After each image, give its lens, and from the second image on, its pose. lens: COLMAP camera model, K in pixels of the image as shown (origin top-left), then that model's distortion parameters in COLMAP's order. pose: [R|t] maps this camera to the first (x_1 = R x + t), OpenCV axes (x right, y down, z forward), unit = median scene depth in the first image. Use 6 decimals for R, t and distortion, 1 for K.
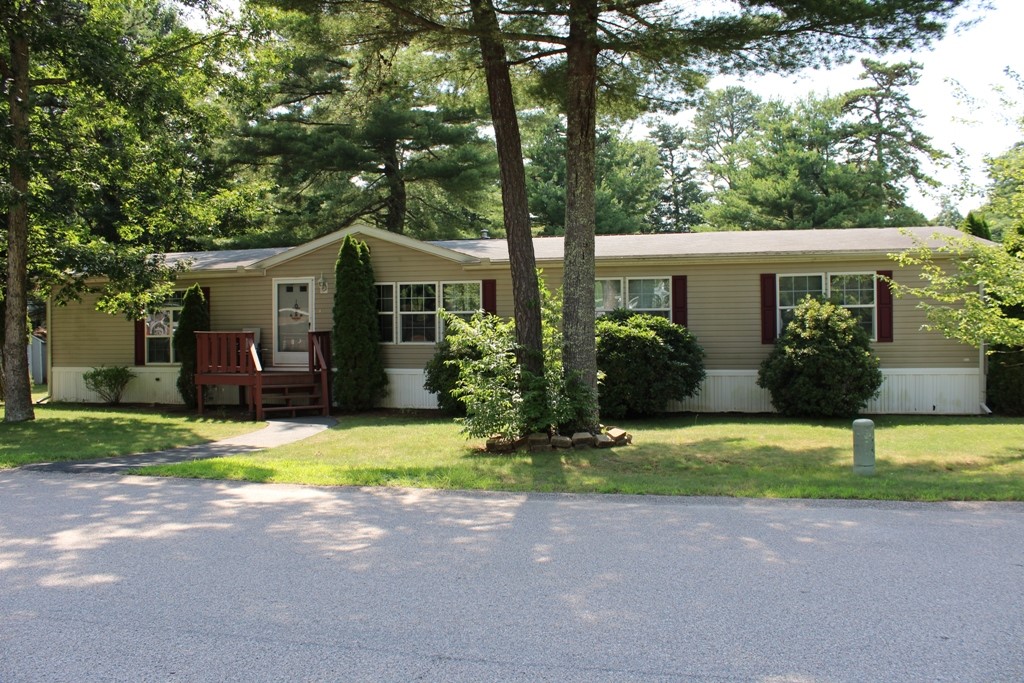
lens RADIAL K [[827.0, 0, 507.5], [0, 827.0, 342.4], [0, 0, 1]] dist [-0.142365, 0.092273]
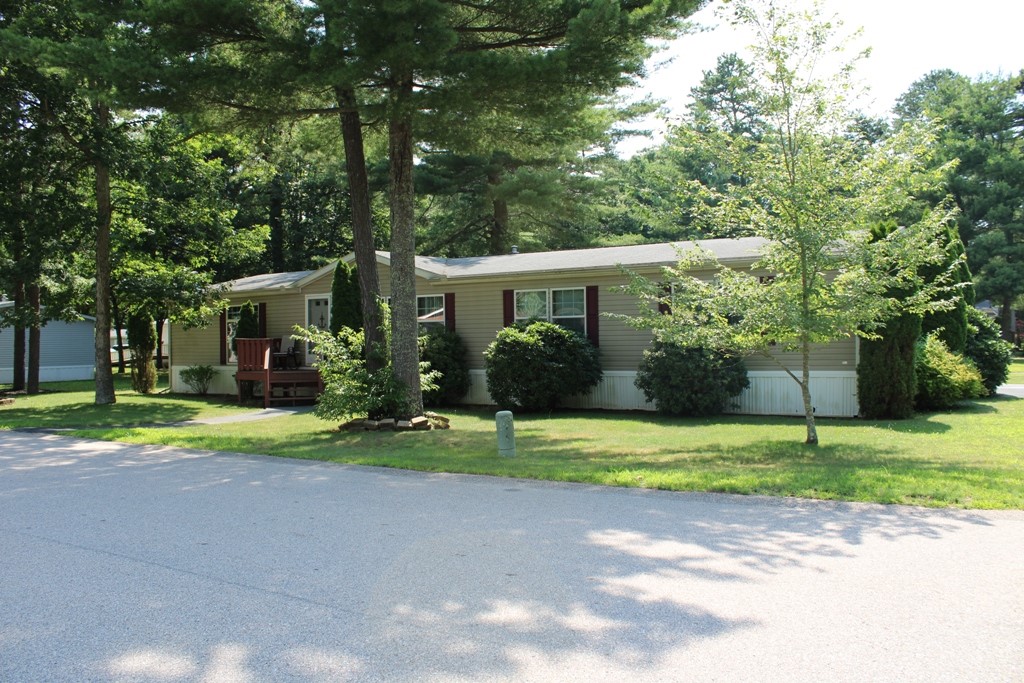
lens RADIAL K [[827.0, 0, 518.1], [0, 827.0, 344.4], [0, 0, 1]] dist [-0.142365, 0.092273]
pose [[0.950583, -0.002828, -0.310459, 0.420338], [0.002797, 0.999996, -0.000545, -0.001773], [0.310459, -0.000350, 0.950587, -0.086754]]
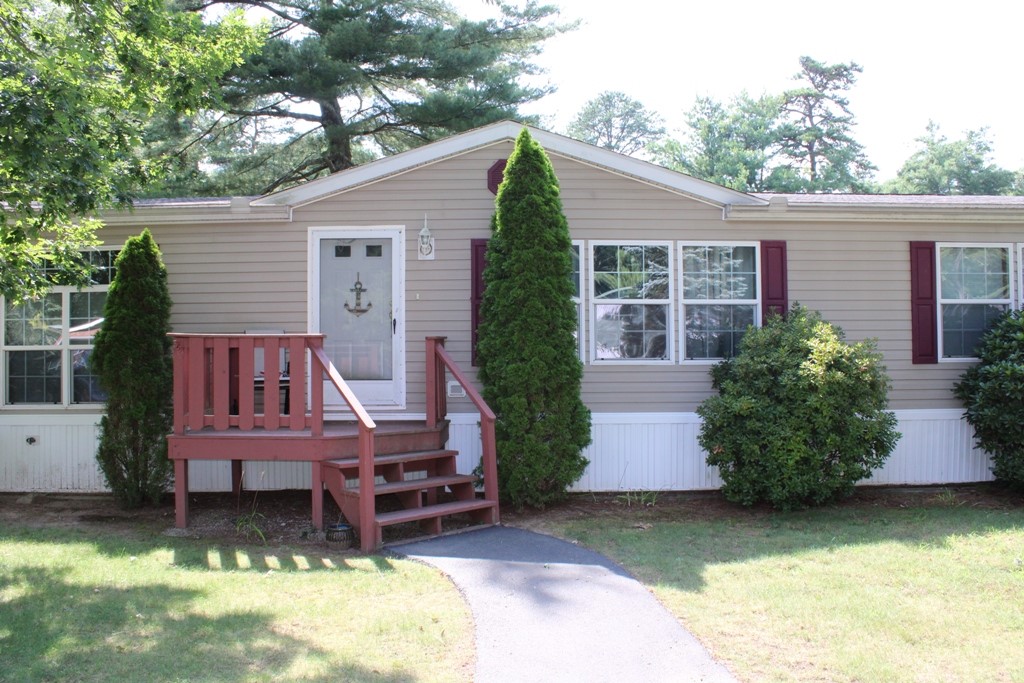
lens RADIAL K [[827.0, 0, 514.9], [0, 827.0, 340.8], [0, 0, 1]] dist [-0.142365, 0.092273]
pose [[0.966008, 0.006240, 0.258439, -0.303115], [0.001599, 0.999545, -0.030111, 0.003282], [-0.258509, 0.029501, 0.965558, 0.521473]]
